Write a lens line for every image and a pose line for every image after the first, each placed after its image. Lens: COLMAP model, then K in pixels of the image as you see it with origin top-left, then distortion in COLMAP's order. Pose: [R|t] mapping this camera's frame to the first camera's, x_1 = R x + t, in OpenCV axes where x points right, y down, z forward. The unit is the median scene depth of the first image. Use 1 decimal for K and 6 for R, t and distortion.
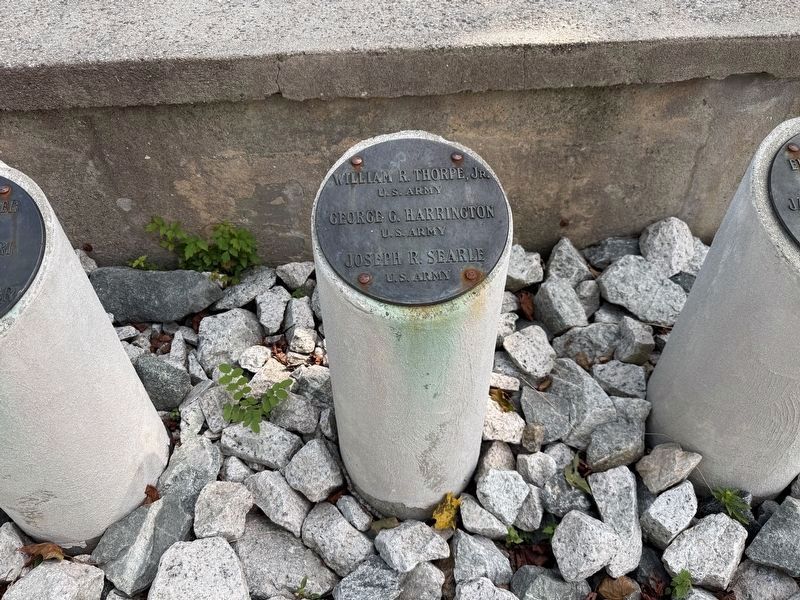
lens RADIAL K [[558.3, 0, 400.0], [0, 558.3, 300.0], [0, 0, 1]] dist [0.002318, -0.040137]
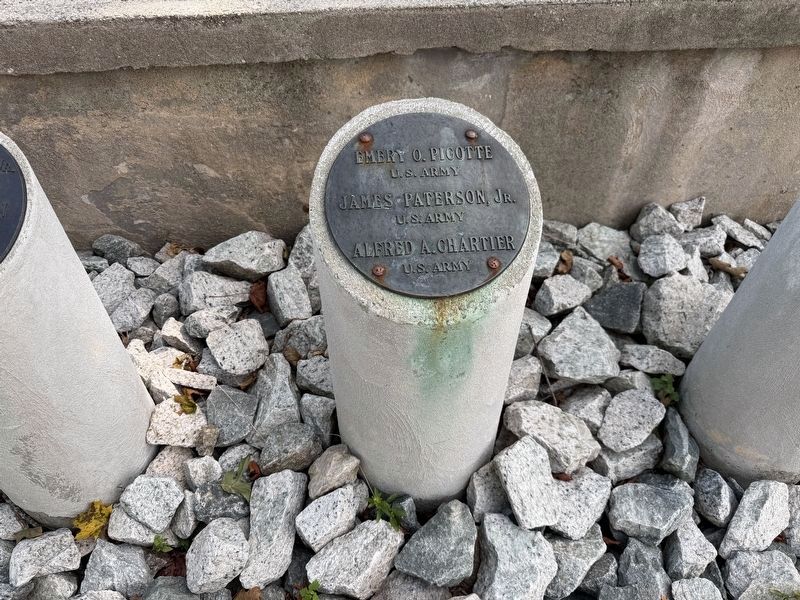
lens RADIAL K [[567.7, 0, 395.4], [0, 567.7, 305.4], [0, 0, 1]] dist [0.028639, -0.057398]
pose [[0.999262, -0.005157, 0.038063, 0.527718], [0.002784, 0.998064, 0.062134, -0.042950], [-0.038310, -0.061982, 0.997342, 0.033068]]
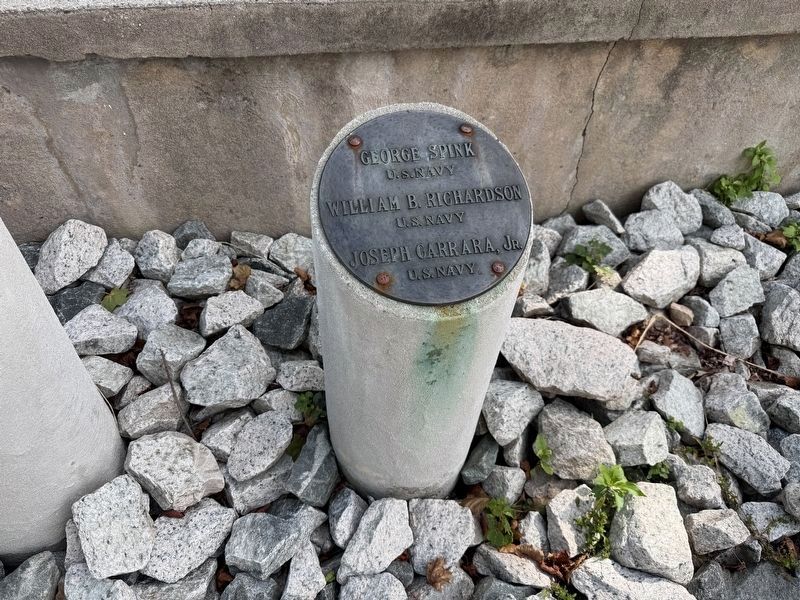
lens RADIAL K [[567.7, 0, 395.4], [0, 567.7, 305.4], [0, 0, 1]] dist [0.028639, -0.057398]
pose [[0.986300, -0.061799, 0.152947, 1.062403], [0.051637, 0.996241, 0.069548, -0.065590], [-0.156670, -0.060697, 0.985784, 0.042403]]
